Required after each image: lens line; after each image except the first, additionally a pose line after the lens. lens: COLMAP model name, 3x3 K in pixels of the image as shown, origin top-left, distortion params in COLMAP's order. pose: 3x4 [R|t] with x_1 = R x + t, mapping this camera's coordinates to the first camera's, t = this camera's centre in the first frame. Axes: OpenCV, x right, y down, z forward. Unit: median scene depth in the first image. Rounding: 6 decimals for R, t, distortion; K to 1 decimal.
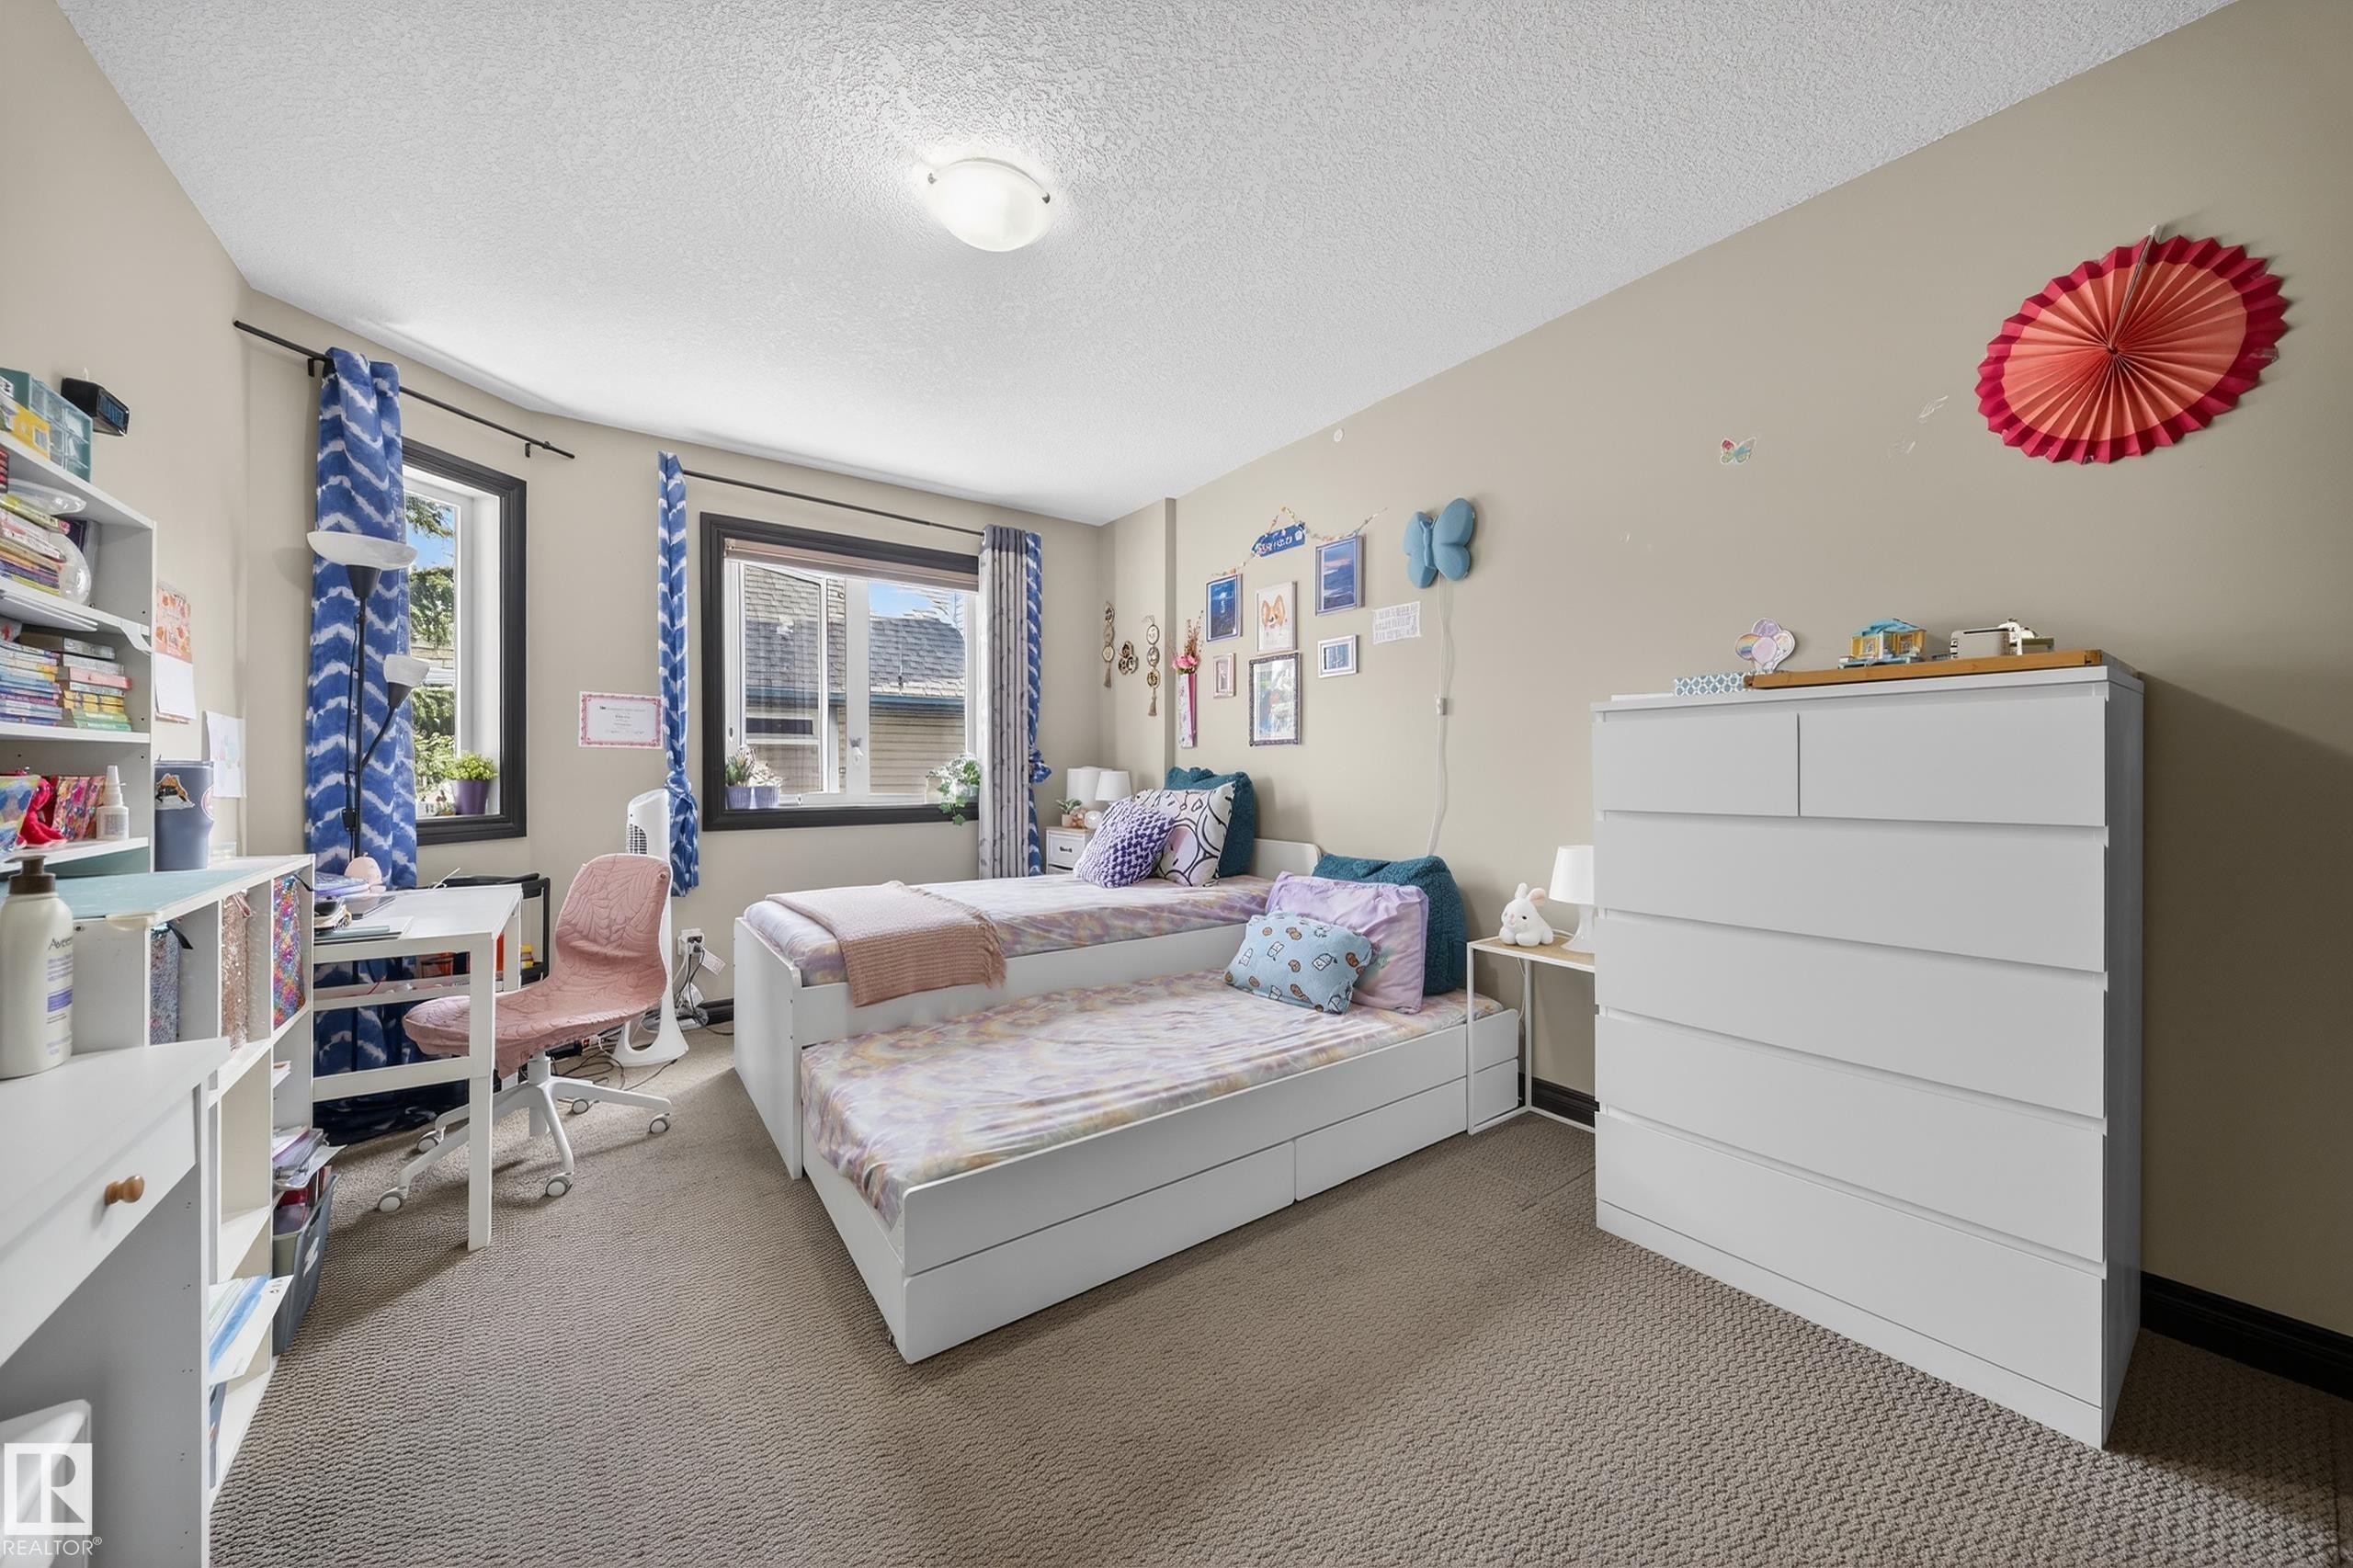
lens RADIAL K [[821.6, 0, 1172.5], [0, 821.6, 776.9], [0, 0, 1]] dist [0.000326, -0.003172]
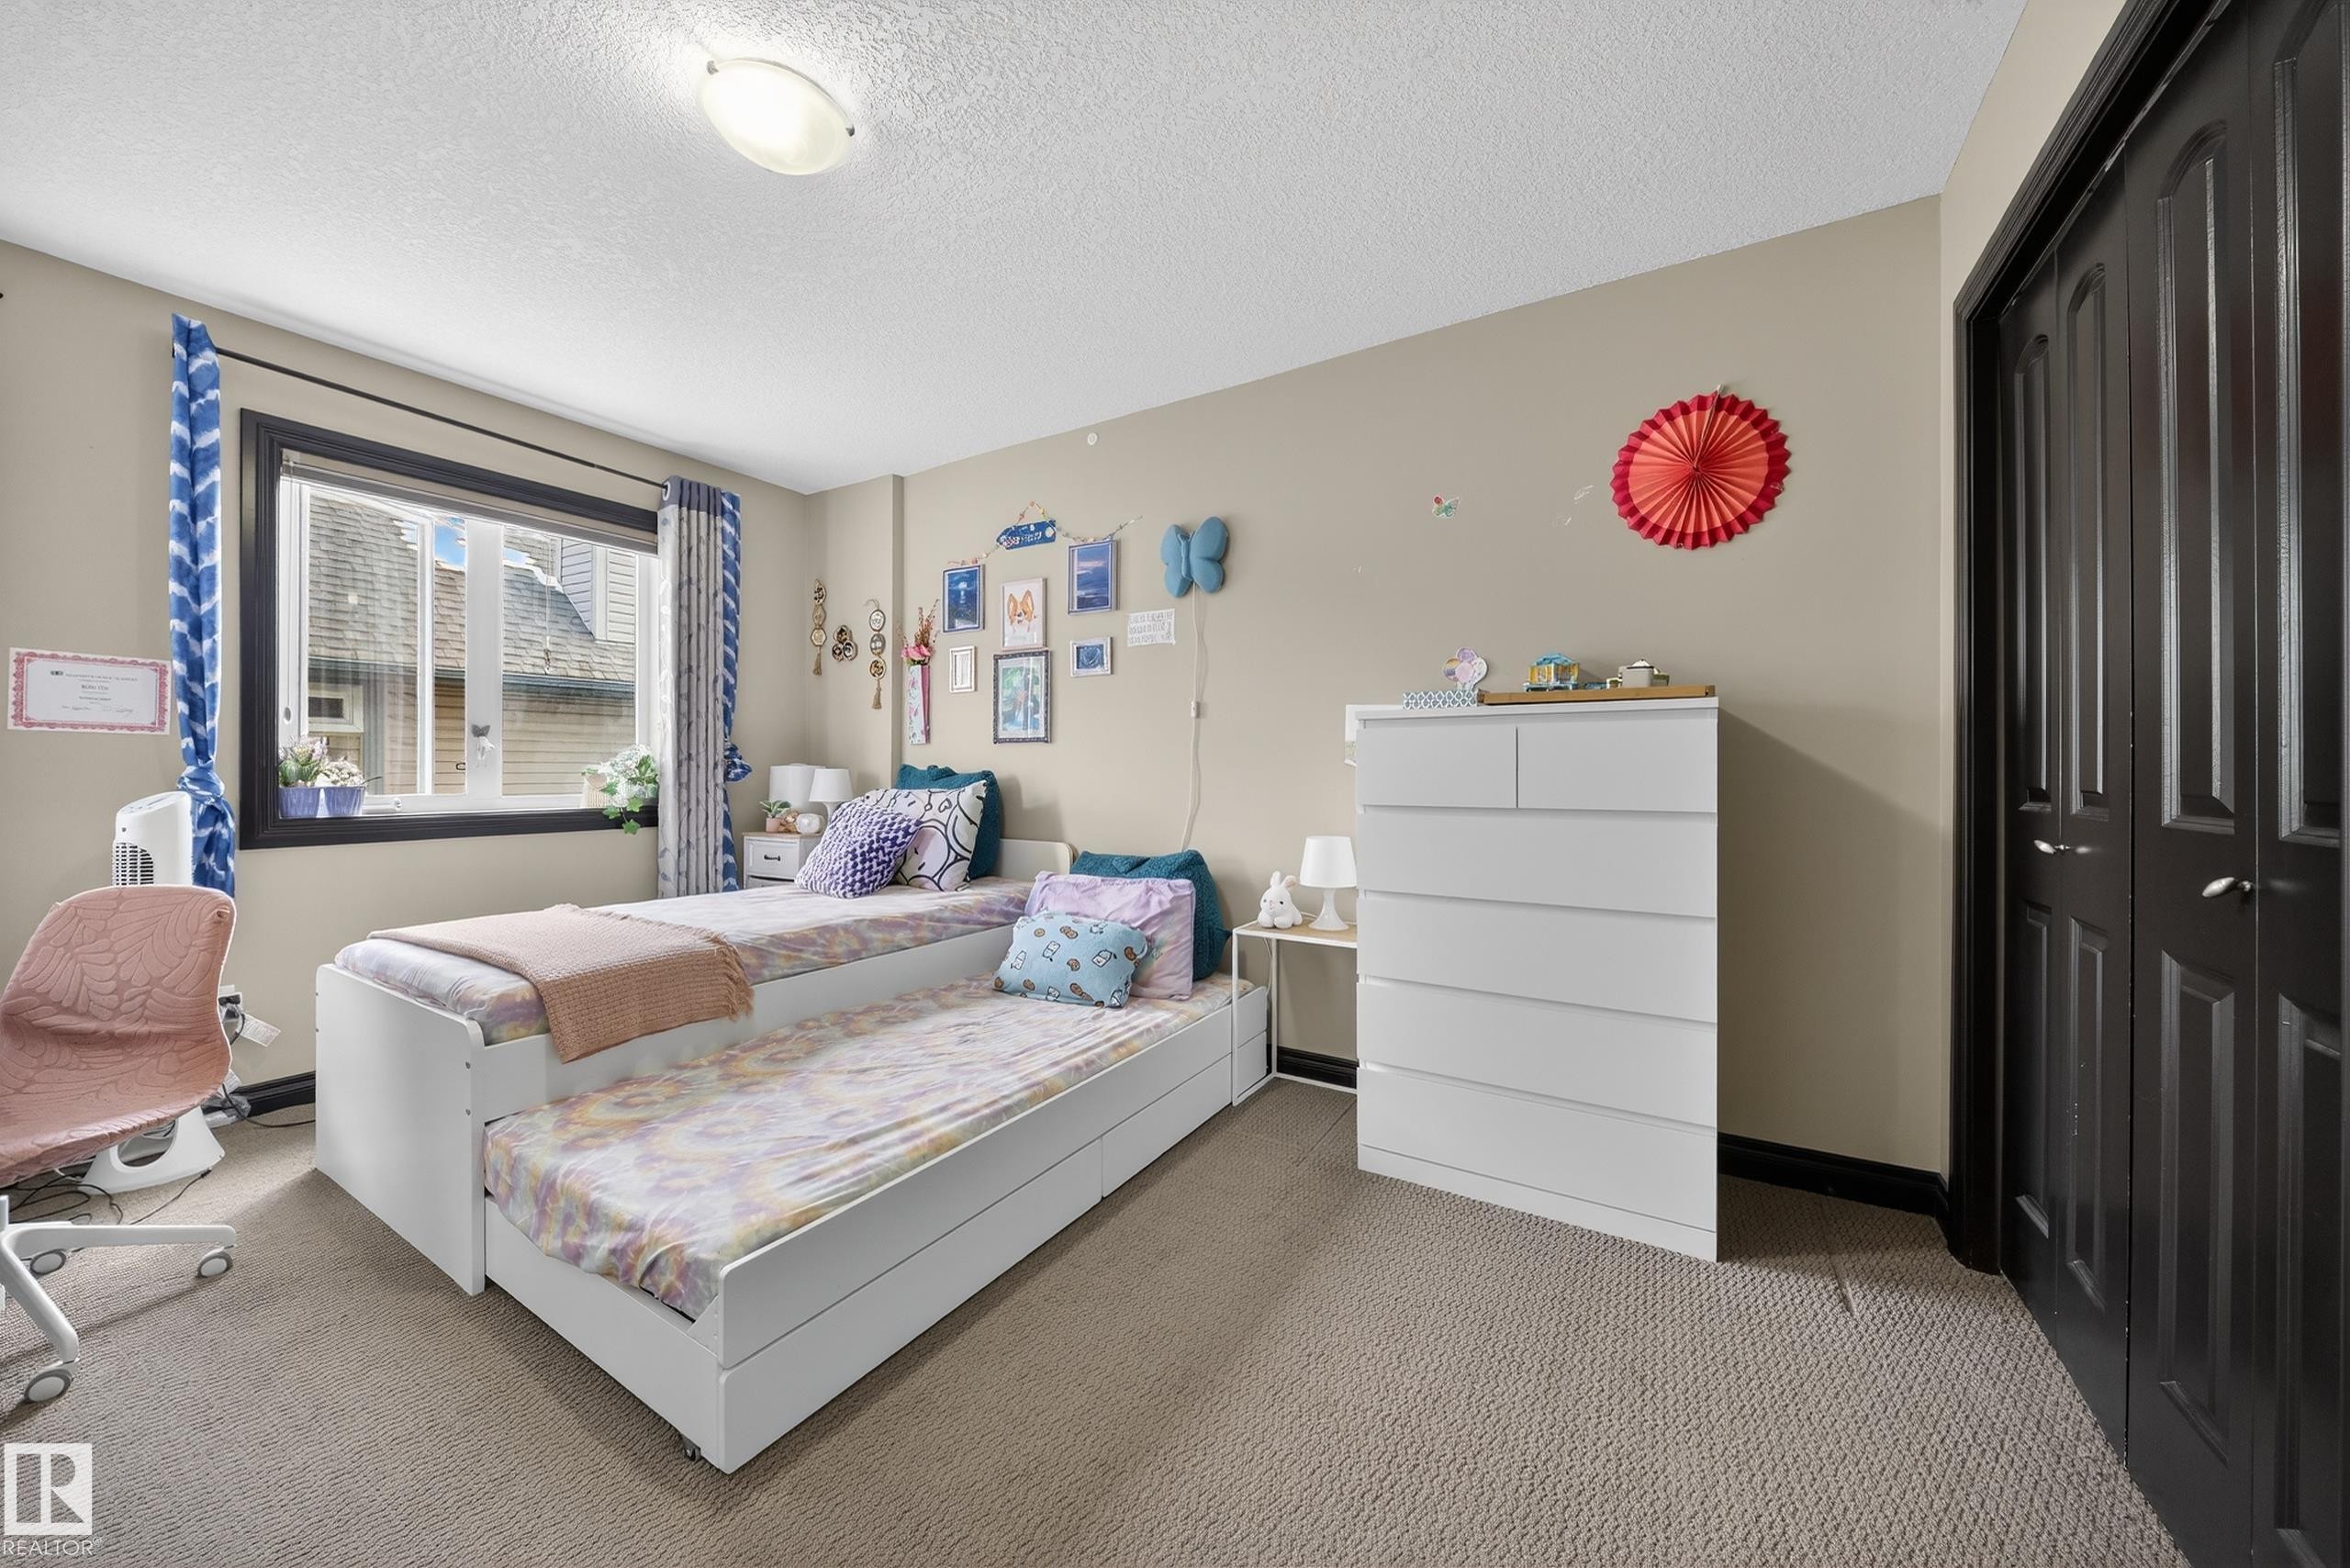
lens RADIAL K [[830.8, 0, 1171.4], [0, 830.8, 772.1], [0, 0, 1]] dist [0.002407, -0.005424]
pose [[0.923688, 0.002235, 0.383140, -0.119509], [-0.001224, 0.999995, -0.002882, -0.001191], [-0.383145, 0.002193, 0.923686, 0.020682]]
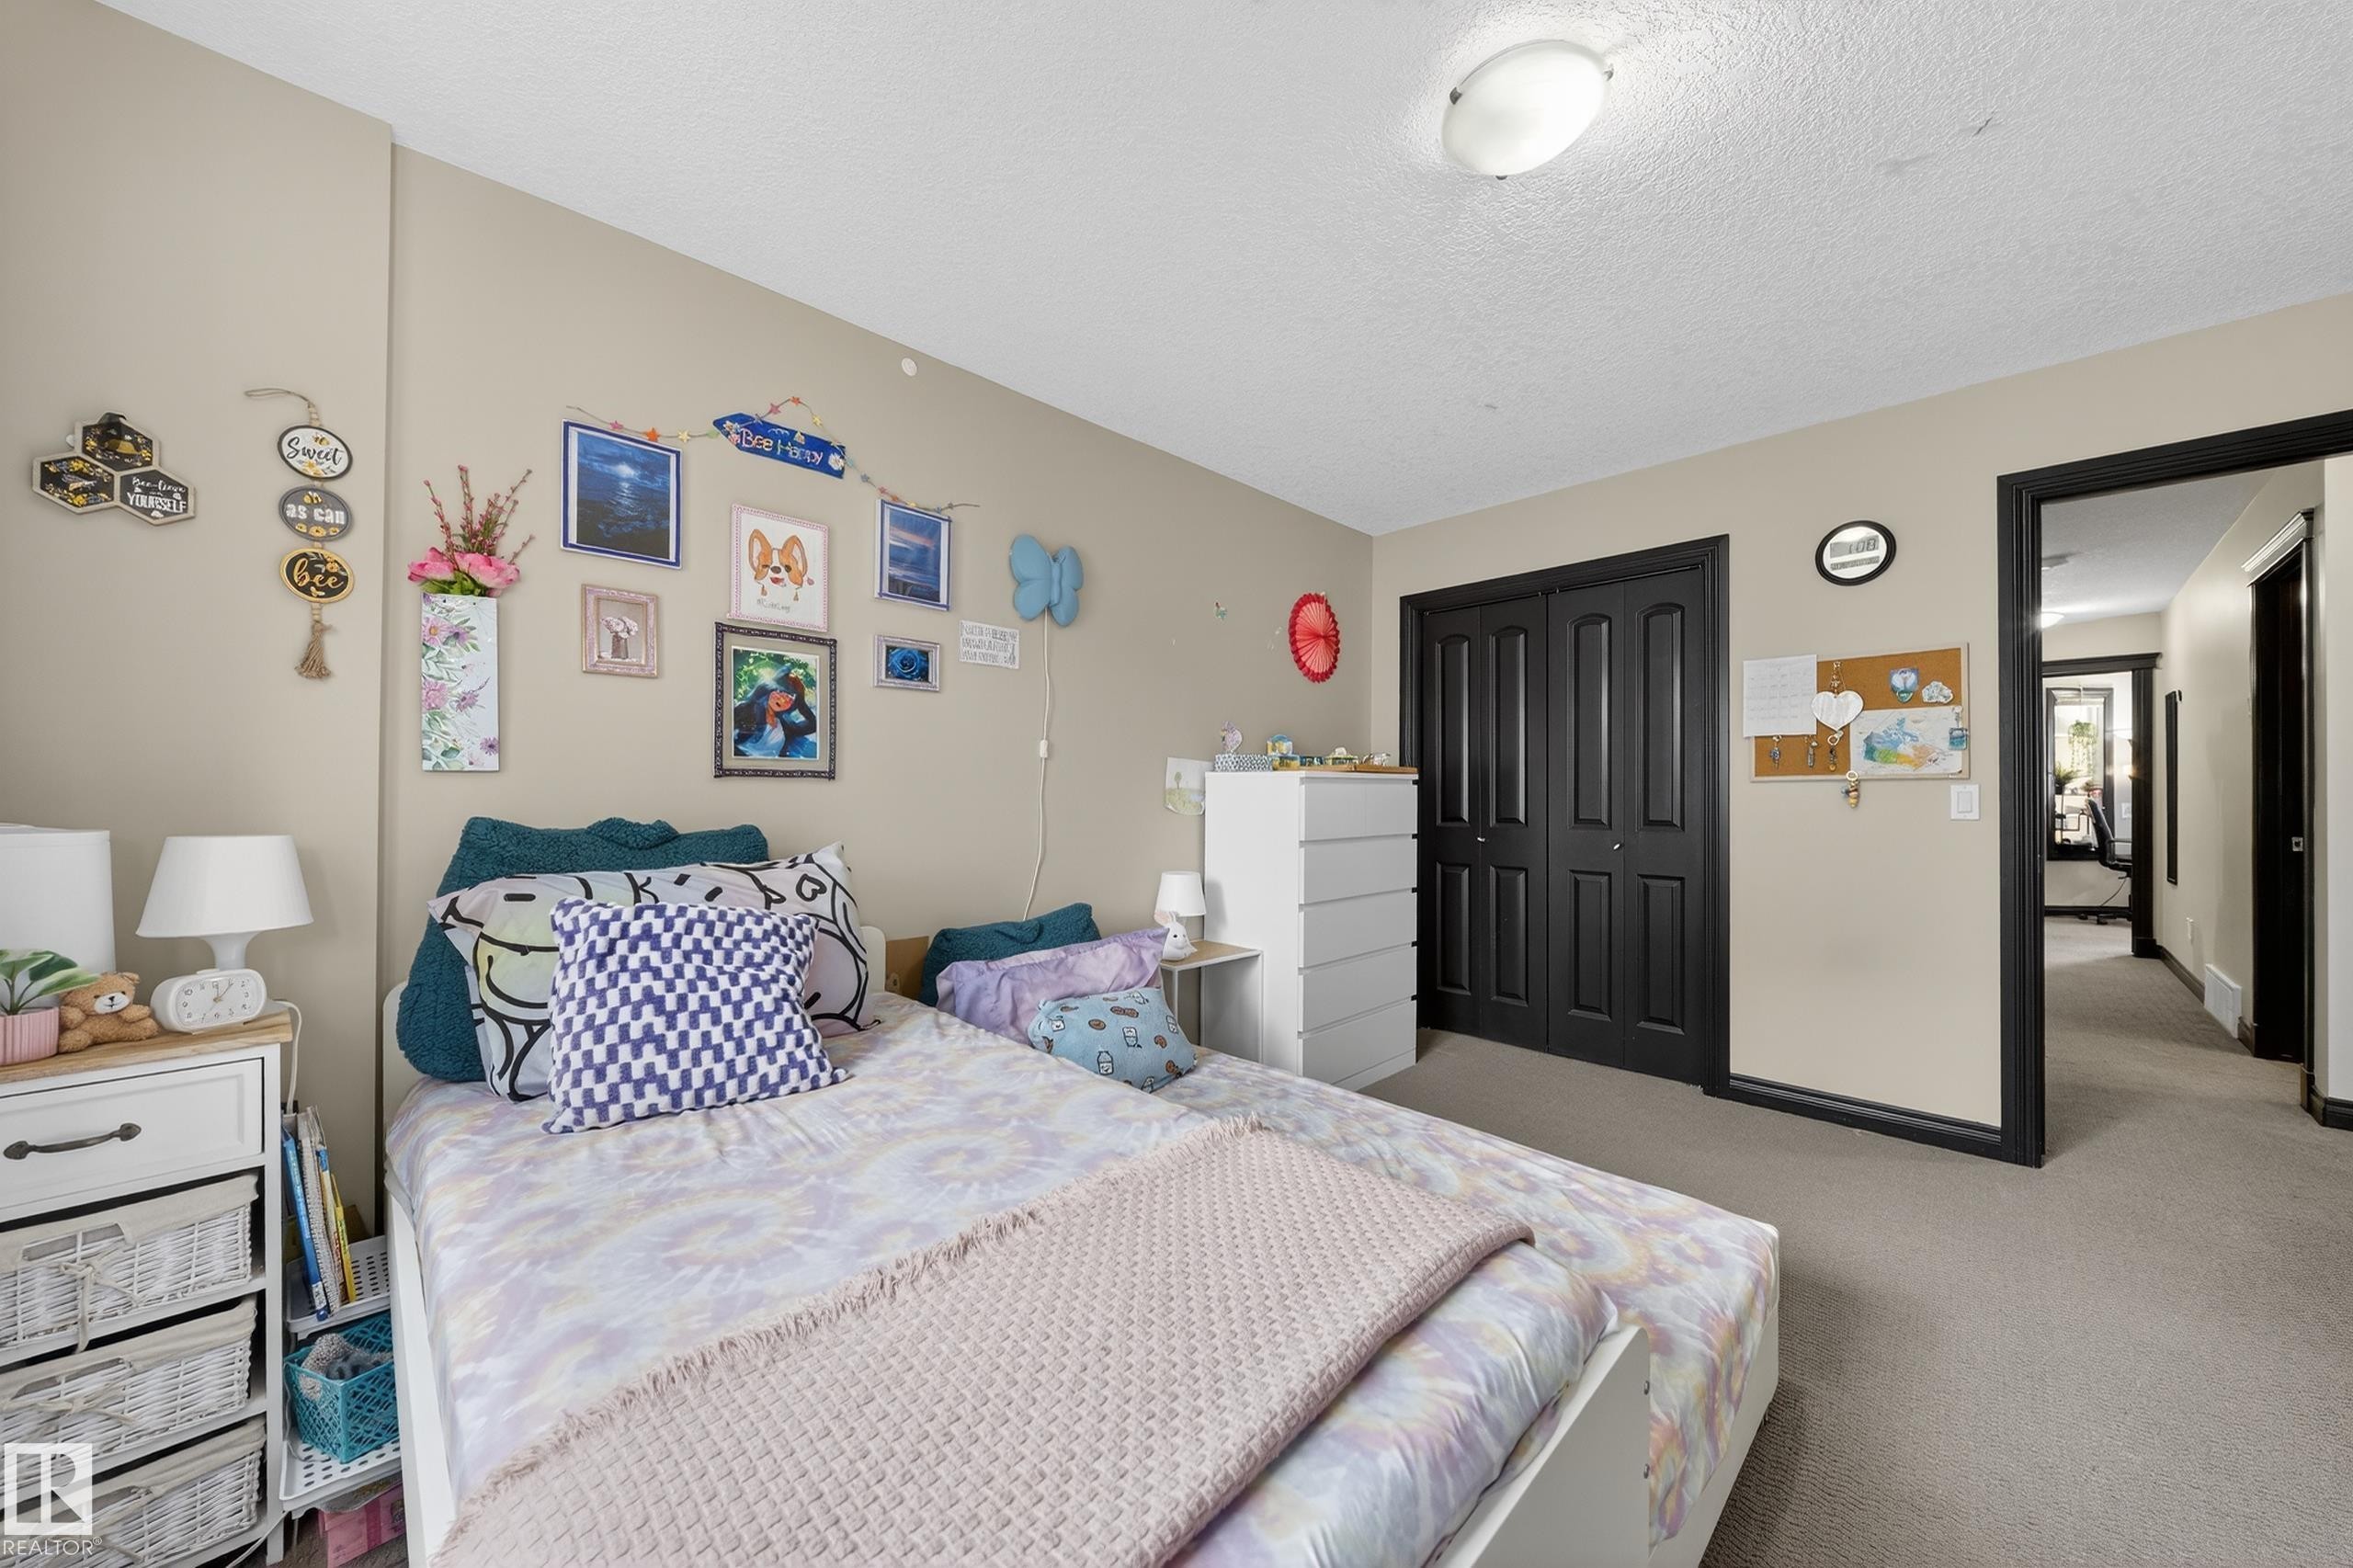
lens RADIAL K [[815.0, 0, 1172.2], [0, 815.0, 796.1], [0, 0, 1]] dist [-0.000397, -0.004325]
pose [[-0.159859, -0.001436, 0.987139, -0.676414], [0.001231, 0.999998, 0.001654, -0.033833], [-0.987139, 0.001479, -0.159857, 1.064392]]
